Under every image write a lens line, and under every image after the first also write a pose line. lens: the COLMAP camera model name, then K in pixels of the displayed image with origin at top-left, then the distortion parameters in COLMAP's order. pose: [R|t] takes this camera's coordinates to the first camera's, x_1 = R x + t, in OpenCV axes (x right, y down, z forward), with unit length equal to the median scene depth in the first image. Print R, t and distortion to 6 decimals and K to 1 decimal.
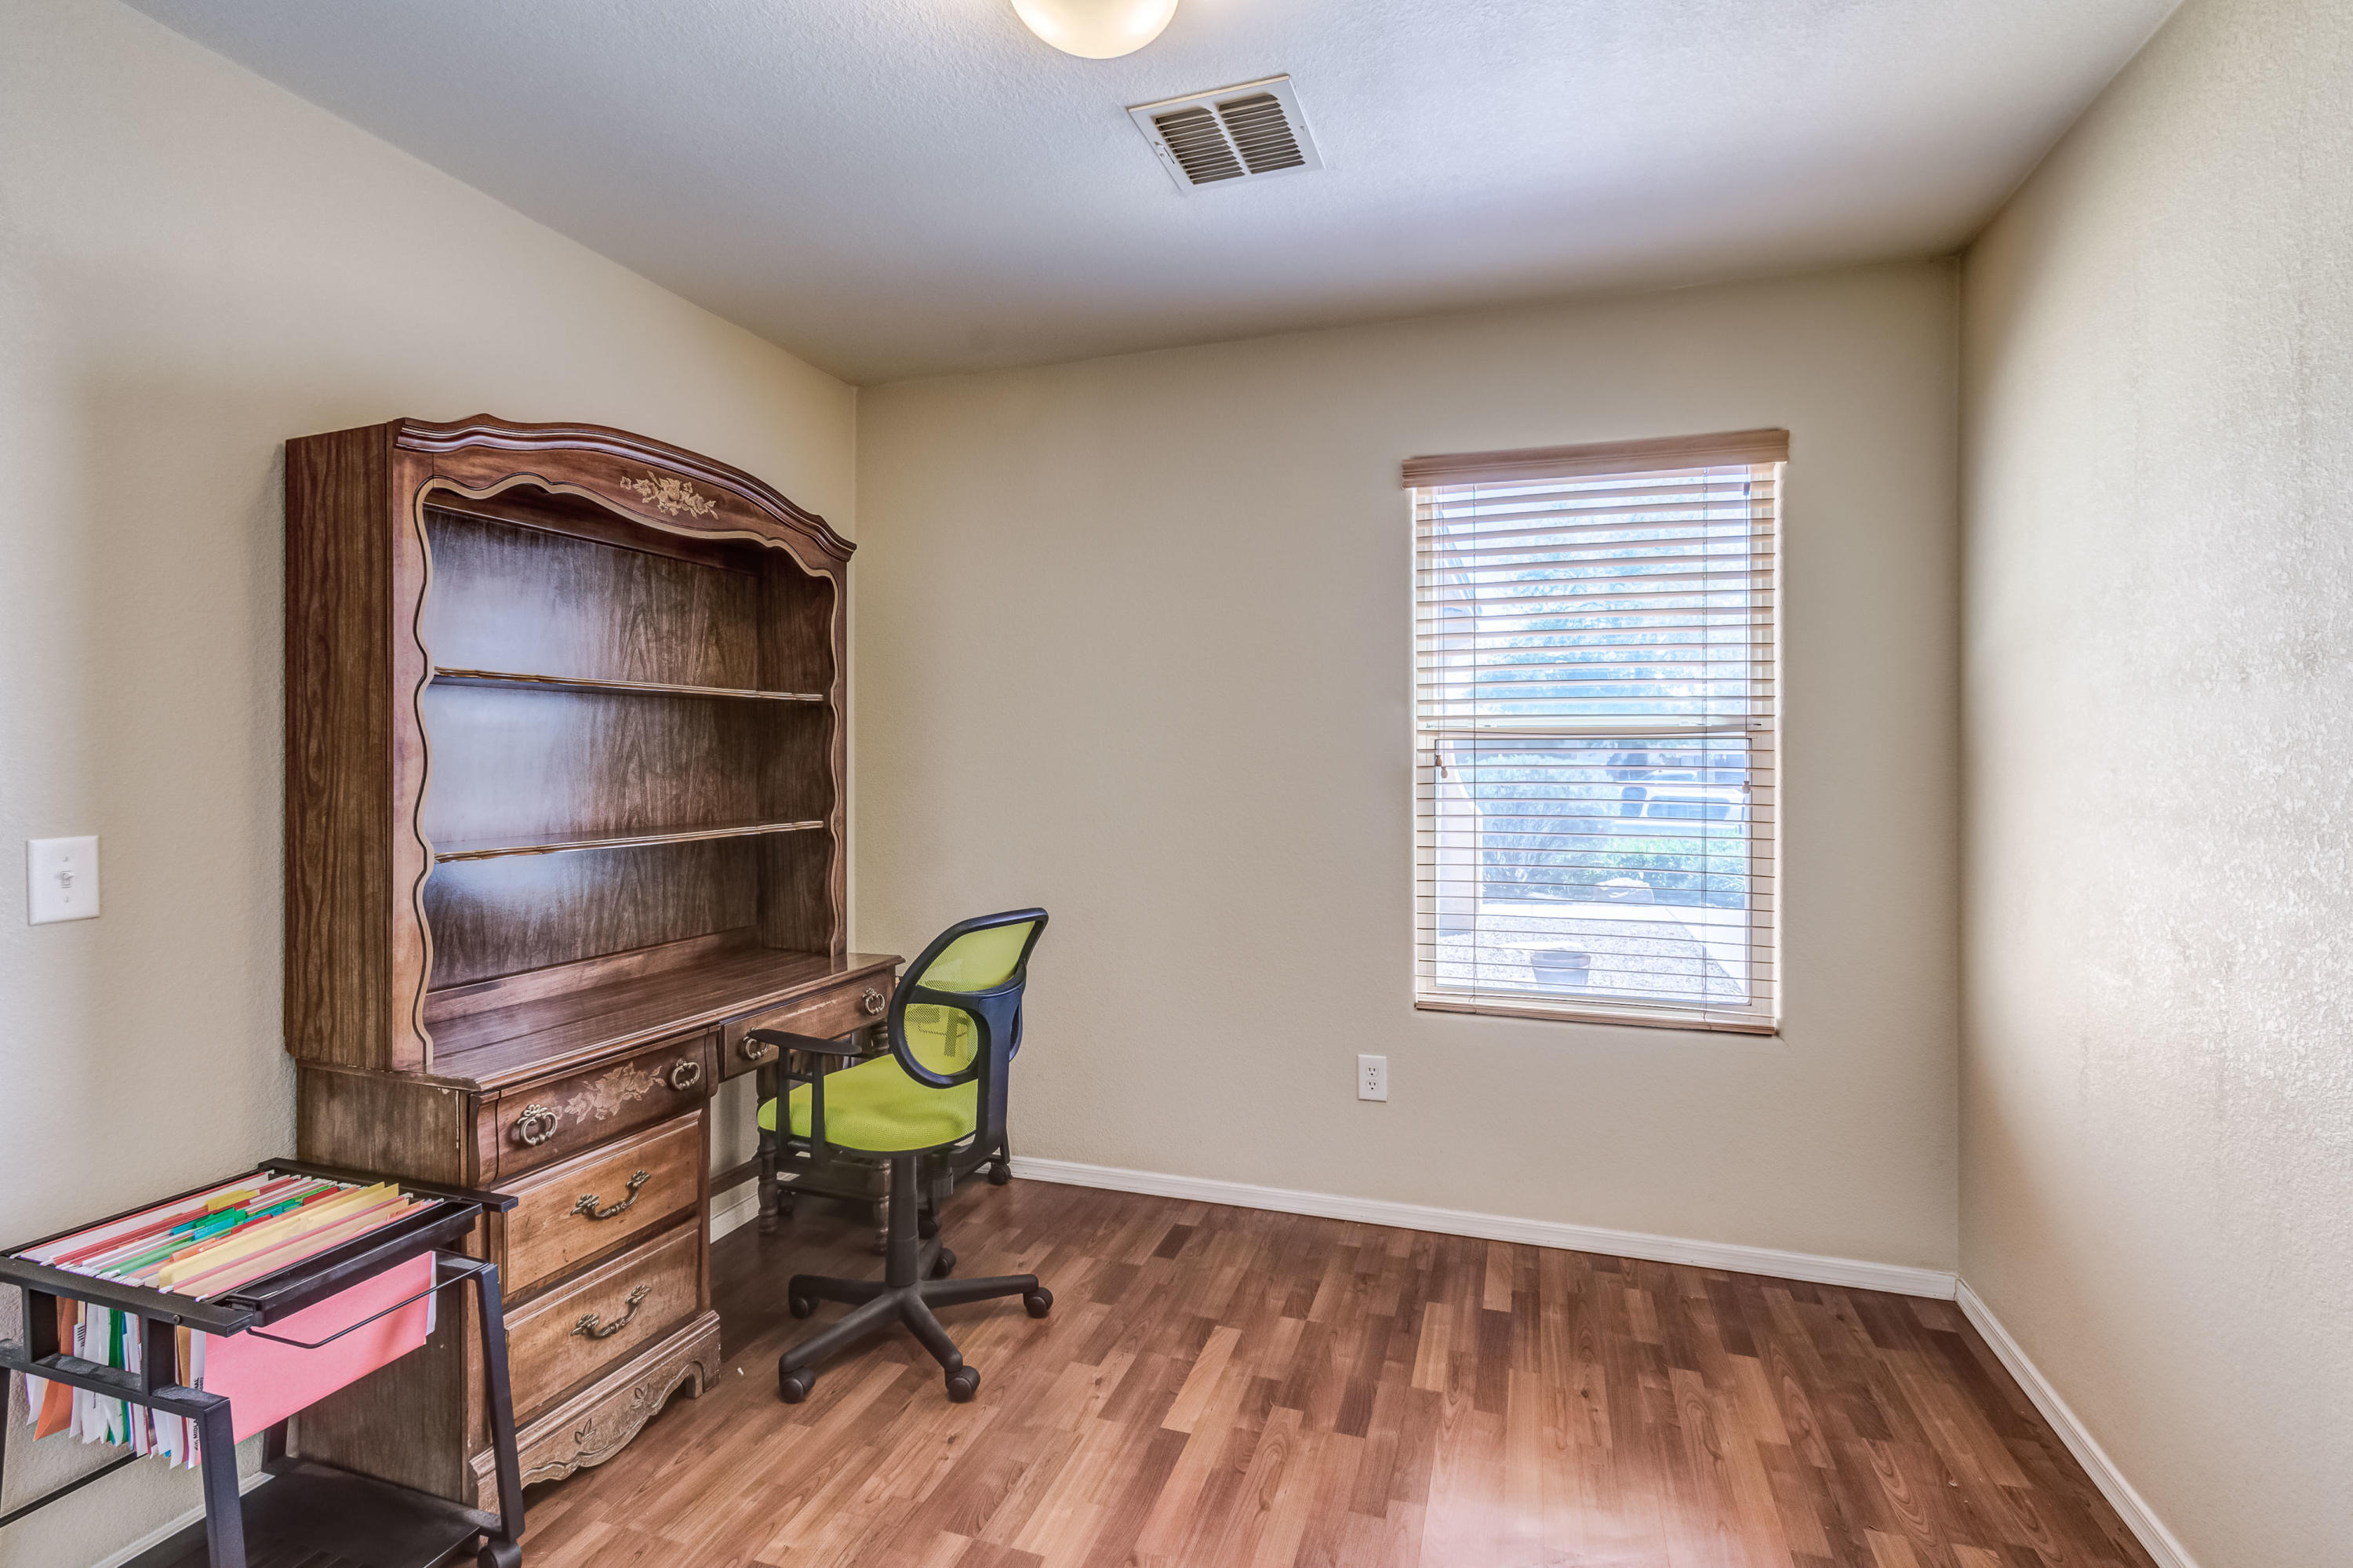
lens RADIAL K [[1042.3, 0, 1187.4], [0, 1042.3, 766.8], [0, 0, 1]] dist [0.001934, 0.000455]
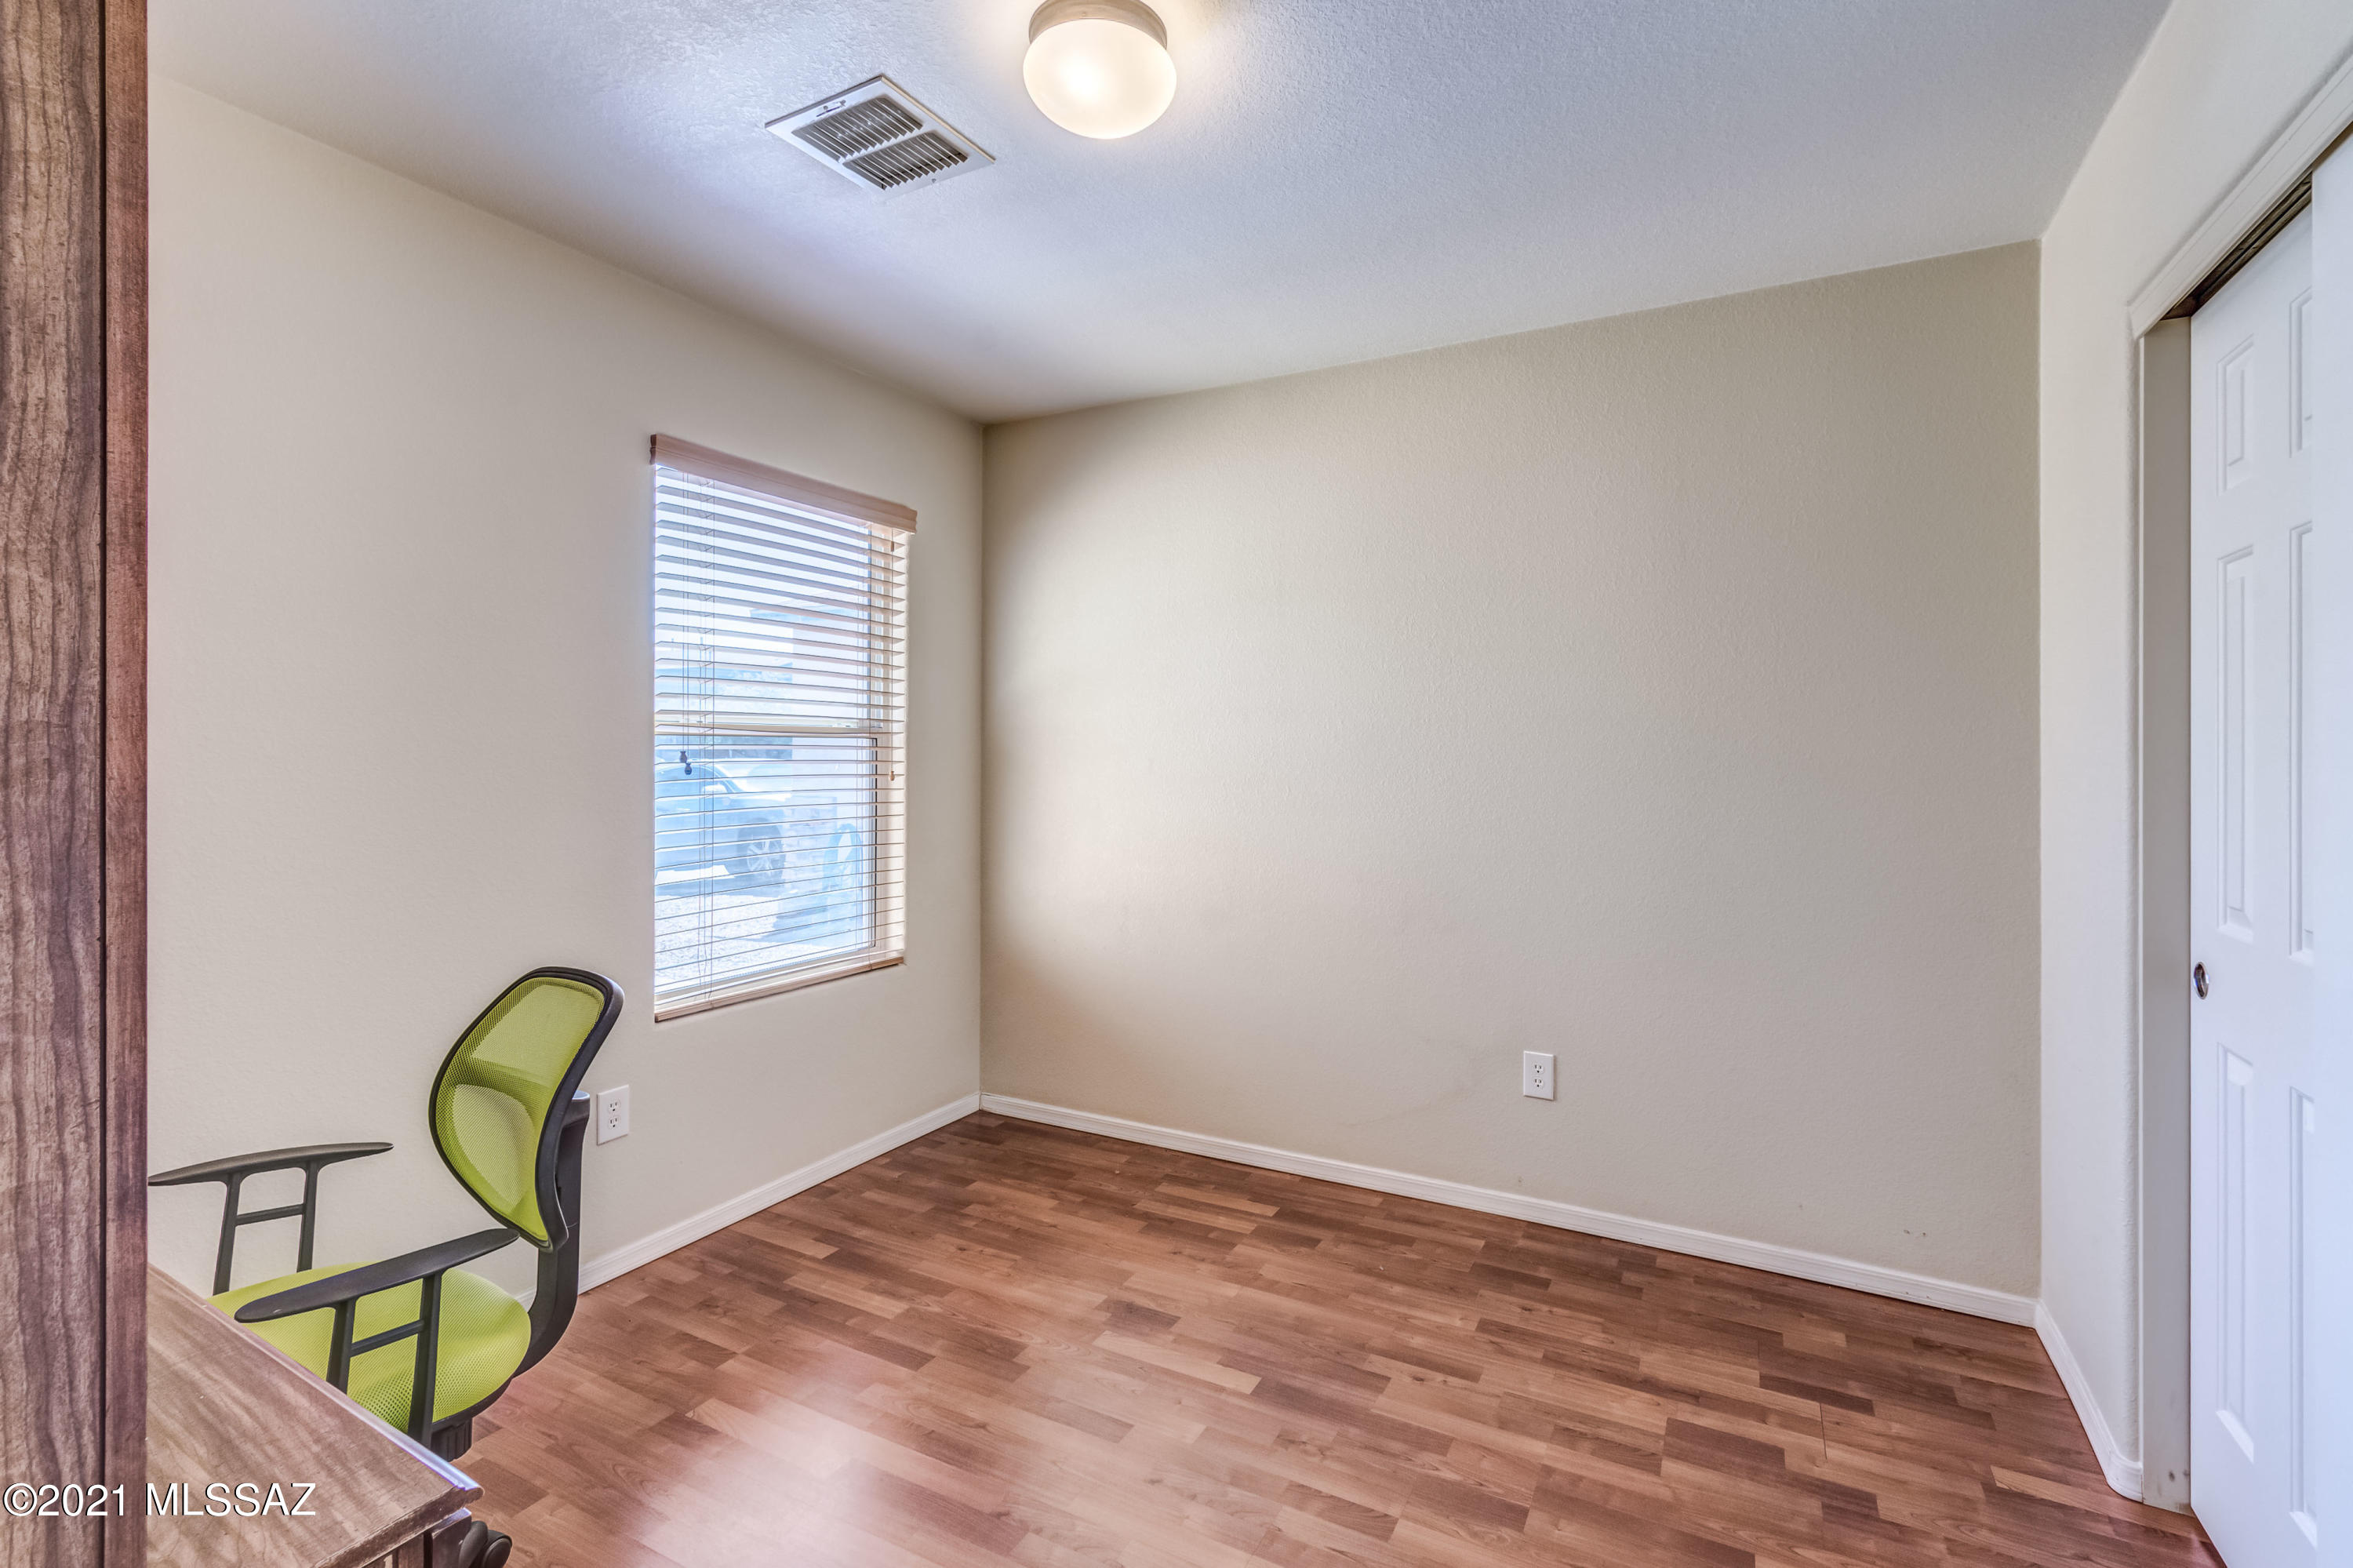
lens RADIAL K [[1042.3, 0, 1183.9], [0, 1042.3, 759.0], [0, 0, 1]] dist [0.001934, 0.000455]
pose [[0.200005, -0.007194, 0.979769, -0.688883], [0.007801, 0.999953, 0.005750, -0.005988], [-0.979764, 0.006493, 0.200052, 0.398739]]
